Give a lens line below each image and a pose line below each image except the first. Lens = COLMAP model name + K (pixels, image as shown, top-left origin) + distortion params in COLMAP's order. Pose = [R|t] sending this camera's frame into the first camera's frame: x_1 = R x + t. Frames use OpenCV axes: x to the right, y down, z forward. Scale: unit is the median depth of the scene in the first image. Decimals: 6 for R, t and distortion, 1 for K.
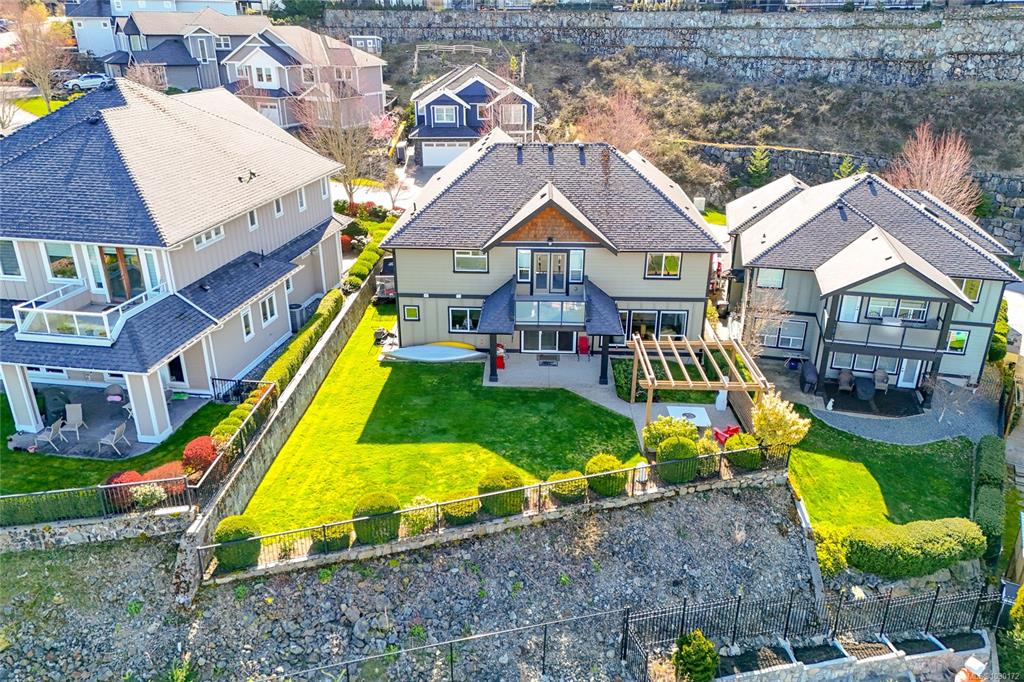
lens RADIAL K [[734.4, 0, 539.3], [0, 734.4, 352.1], [0, 0, 1]] dist [0.059066, -0.044496]
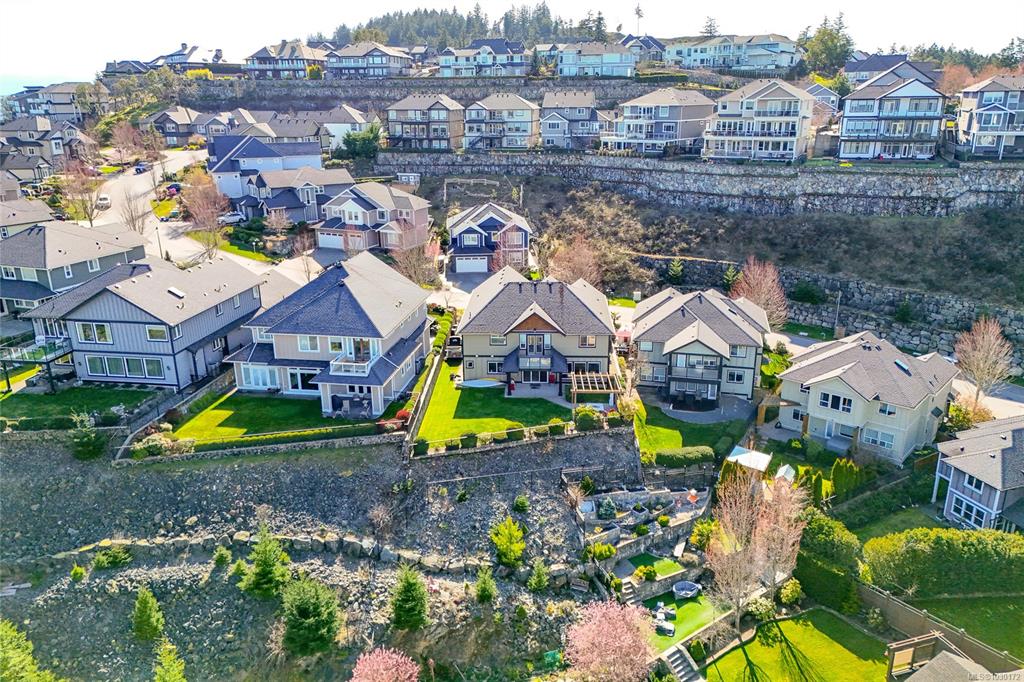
lens RADIAL K [[734.4, 0, 539.3], [0, 734.4, 352.1], [0, 0, 1]] dist [0.059066, -0.044496]
pose [[0.999937, -0.011214, 0.000084, 0.016985], [0.011181, 0.996368, -0.084418, 0.061105], [0.000863, 0.084414, 0.996430, -0.738003]]
